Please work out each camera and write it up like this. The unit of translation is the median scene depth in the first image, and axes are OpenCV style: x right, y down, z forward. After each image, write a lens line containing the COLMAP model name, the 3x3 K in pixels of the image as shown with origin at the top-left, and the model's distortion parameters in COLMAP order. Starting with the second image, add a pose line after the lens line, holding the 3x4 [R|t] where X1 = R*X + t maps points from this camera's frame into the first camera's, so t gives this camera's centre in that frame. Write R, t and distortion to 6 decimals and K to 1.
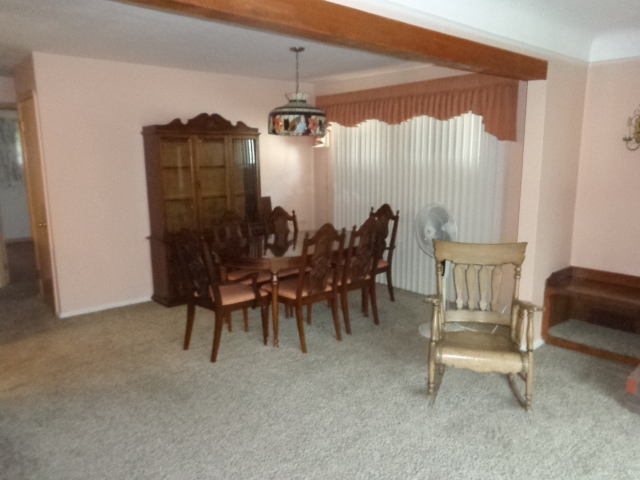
lens RADIAL K [[476.6, 0, 321.3], [0, 476.6, 236.5], [0, 0, 1]] dist [-0.003266, -0.000199]
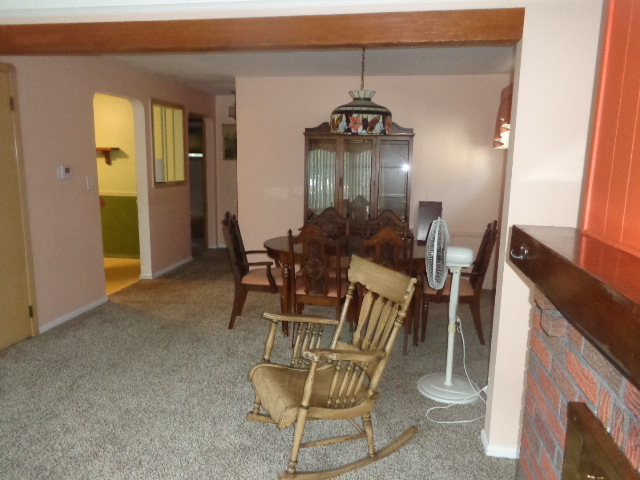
lens RADIAL K [[476.6, 0, 321.3], [0, 476.6, 236.5], [0, 0, 1]] dist [-0.003266, -0.000199]
pose [[0.631930, 0.146468, -0.761059, 0.680828], [-0.152633, 0.986268, 0.063075, -0.061289], [0.759847, 0.076303, 0.645609, 0.348343]]
